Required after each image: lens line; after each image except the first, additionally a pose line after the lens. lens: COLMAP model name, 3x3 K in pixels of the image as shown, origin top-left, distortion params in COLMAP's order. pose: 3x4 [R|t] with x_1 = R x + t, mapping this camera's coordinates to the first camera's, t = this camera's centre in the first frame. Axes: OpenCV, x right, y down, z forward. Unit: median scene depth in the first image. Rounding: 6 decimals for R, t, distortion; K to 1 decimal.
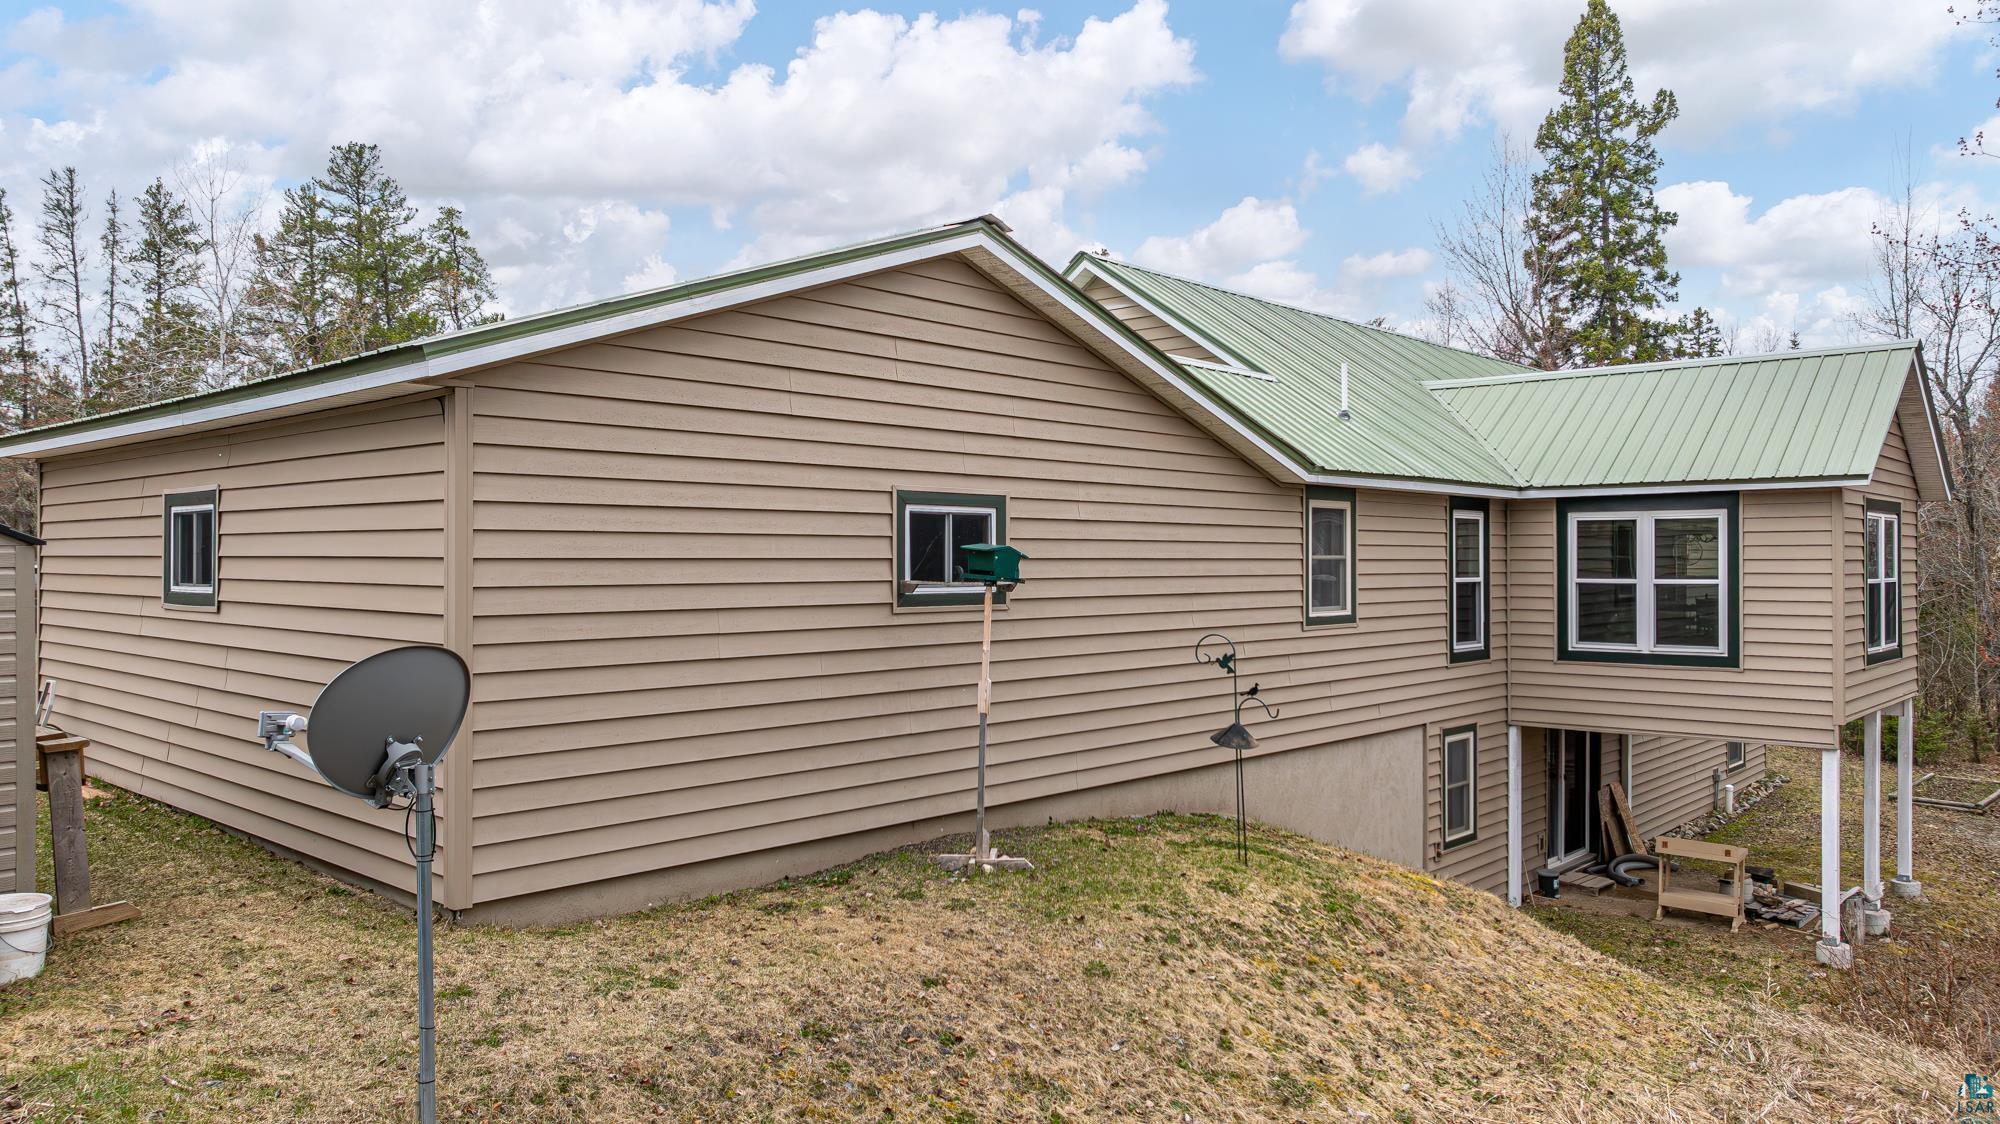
lens RADIAL K [[1407.0, 0, 1001.7], [0, 1407.0, 548.2], [0, 0, 1]] dist [-0.022339, 0.010853]
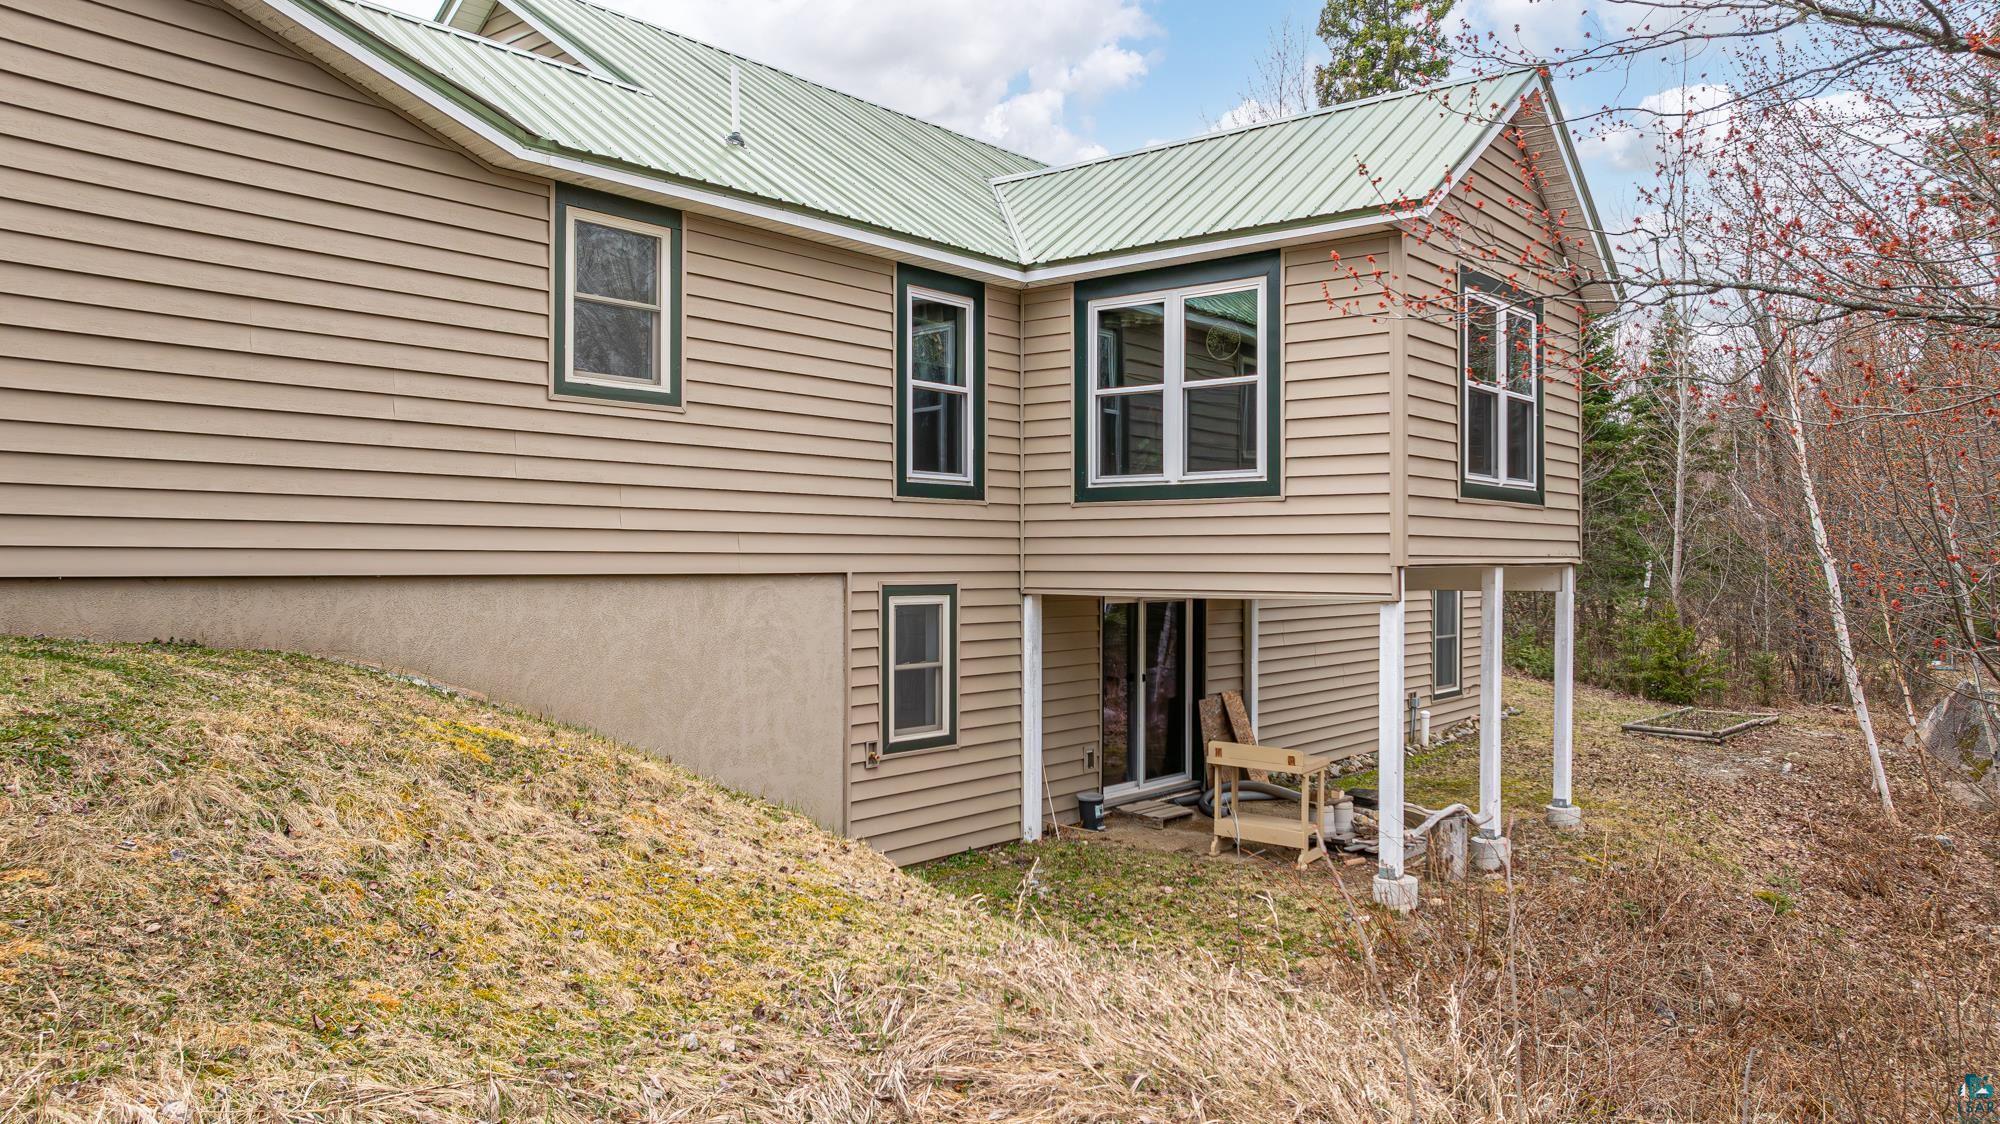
lens RADIAL K [[1407.0, 0, 1002.9], [0, 1407.0, 558.3], [0, 0, 1]] dist [-0.022339, 0.010853]
pose [[0.998700, 0.003064, 0.050881, 0.333497], [-0.003390, 0.999974, 0.006315, 0.108827], [-0.050861, -0.006479, 0.998685, 0.275701]]
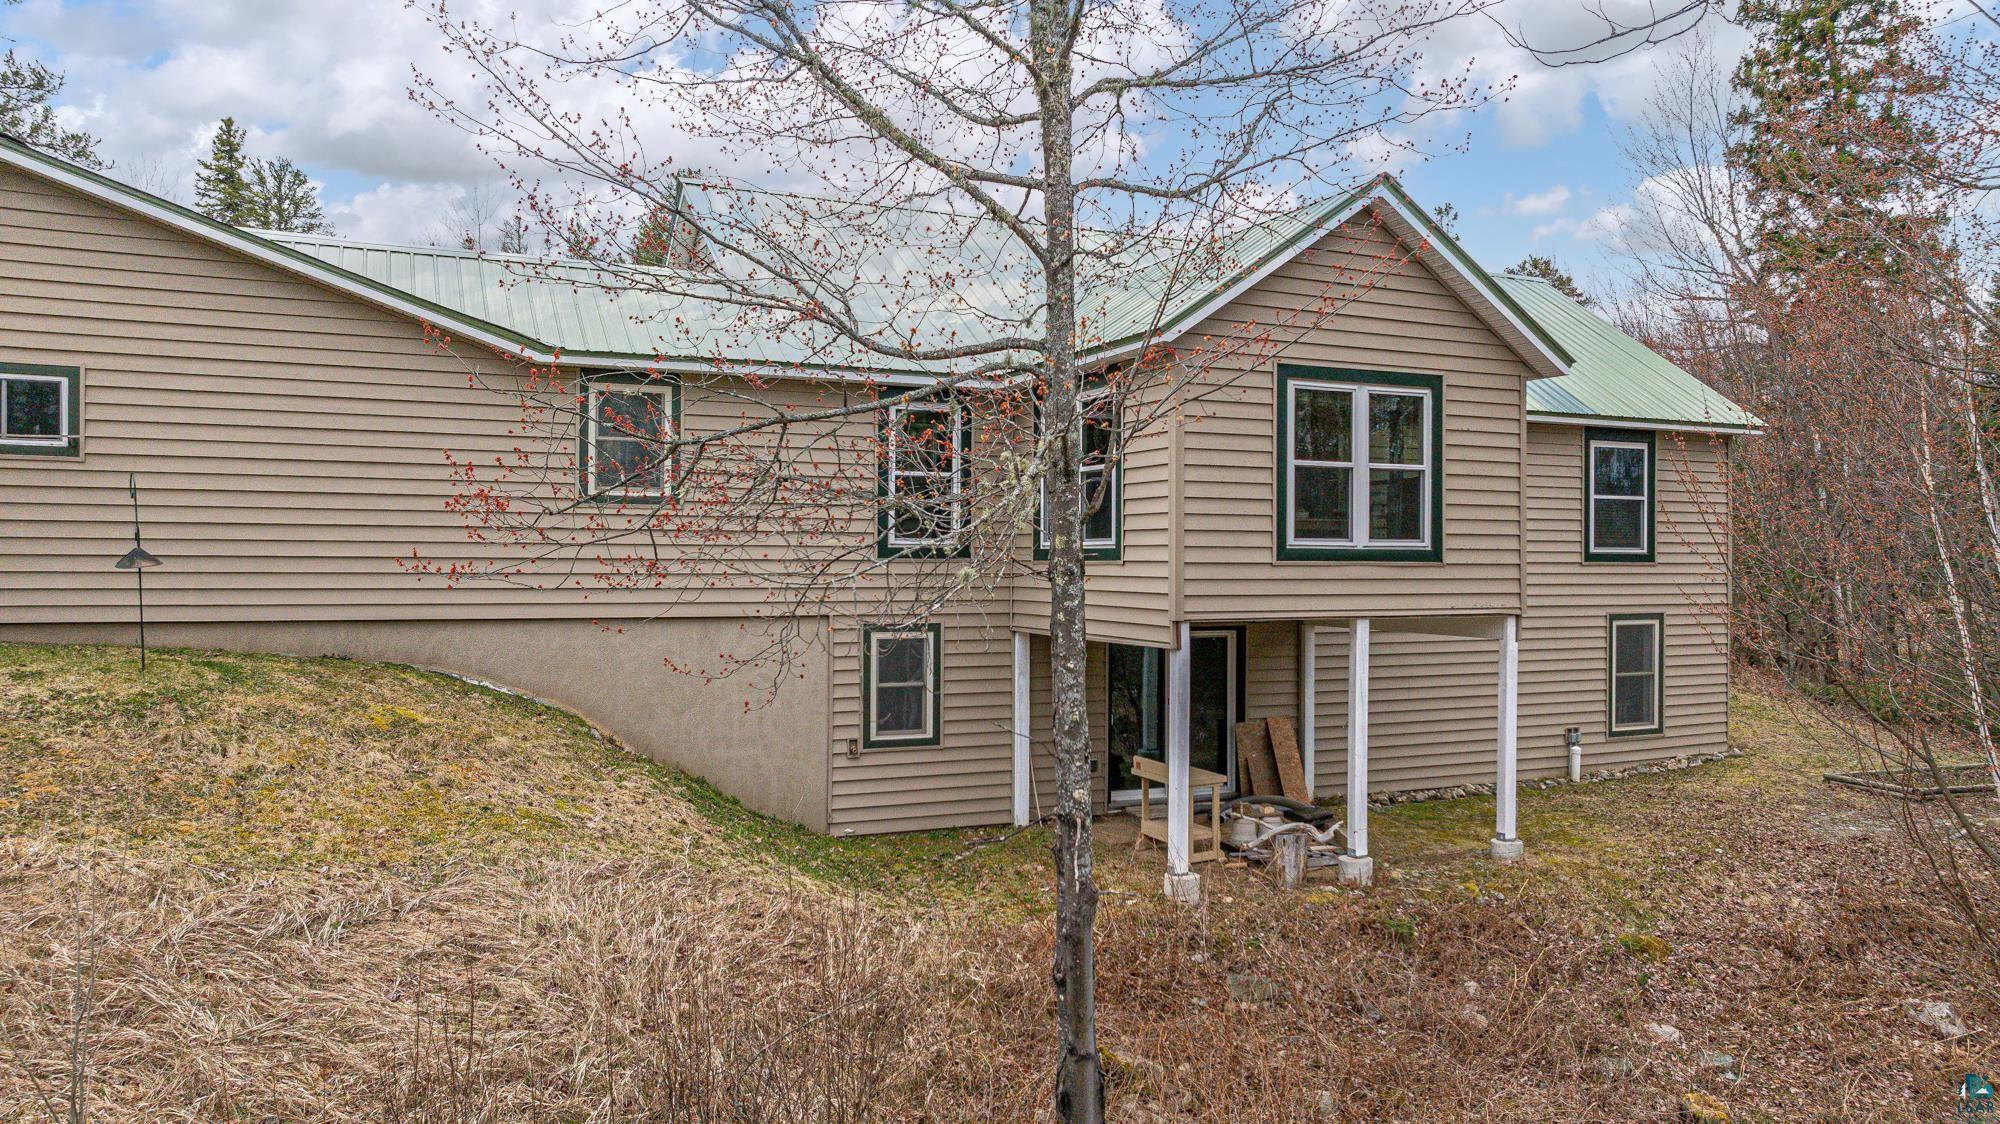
lens RADIAL K [[1407.0, 0, 1017.5], [0, 1407.0, 550.6], [0, 0, 1]] dist [-0.022339, 0.010853]
pose [[0.918171, 0.003514, -0.396169, 0.785819], [-0.002917, 0.999994, 0.002111, 0.074247], [0.396174, -0.000783, 0.918175, 0.143645]]
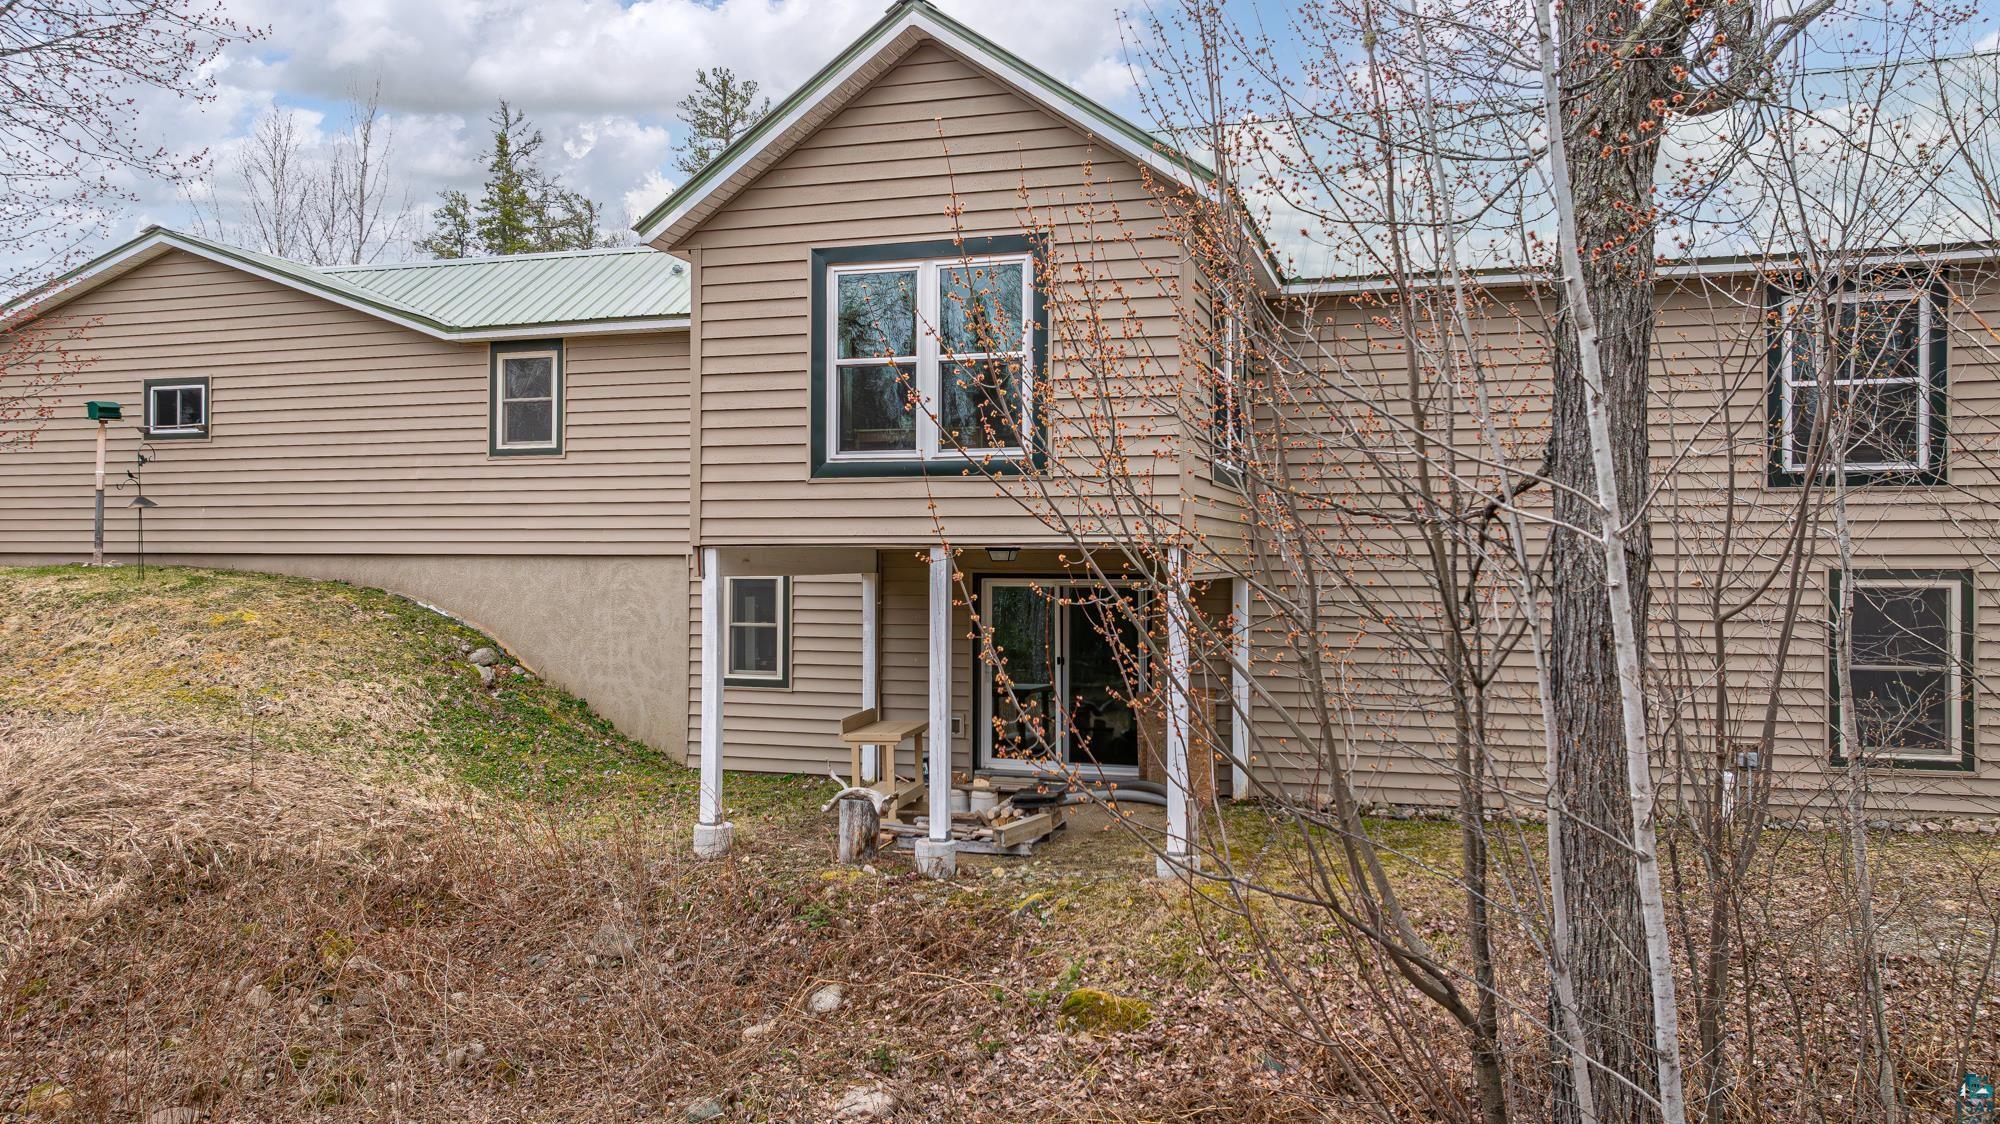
lens RADIAL K [[1407.0, 0, 1000.5], [0, 1407.0, 552.9], [0, 0, 1]] dist [-0.022339, 0.010853]
pose [[0.423219, -0.000983, -0.906027, 1.286289], [0.005231, 0.999985, 0.001359, 0.119126], [0.906012, -0.005314, 0.423218, 0.748165]]
